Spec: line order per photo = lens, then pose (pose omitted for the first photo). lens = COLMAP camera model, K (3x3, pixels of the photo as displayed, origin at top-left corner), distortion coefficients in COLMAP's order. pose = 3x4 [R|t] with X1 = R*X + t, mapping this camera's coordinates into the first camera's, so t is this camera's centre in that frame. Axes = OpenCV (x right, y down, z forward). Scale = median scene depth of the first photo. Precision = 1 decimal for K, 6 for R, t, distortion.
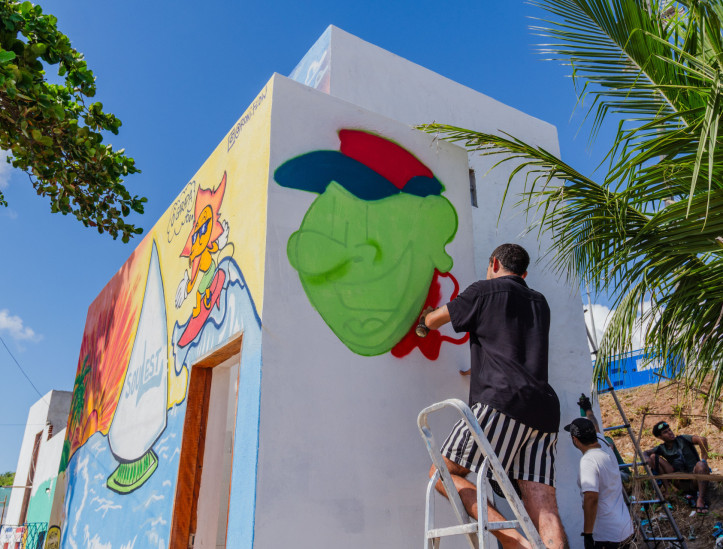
lens RADIAL K [[639.1, 0, 361.5], [0, 639.1, 274.5], [0, 0, 1]] dist [0.013209, 0.025658]
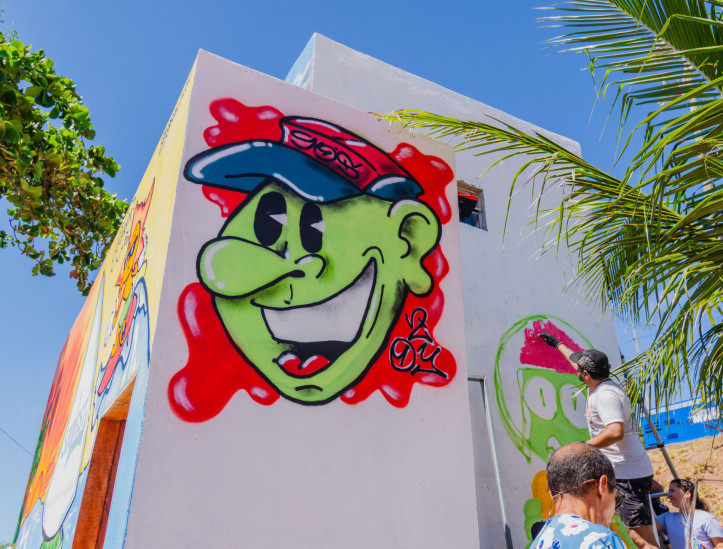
lens RADIAL K [[643.1, 0, 362.1], [0, 643.1, 286.3], [0, 0, 1]] dist [-0.067579, 0.222740]
pose [[0.997882, -0.020989, -0.061568, 0.099341], [0.016968, 0.997733, -0.065119, 0.034478], [0.062795, 0.063936, 0.995976, 0.207937]]
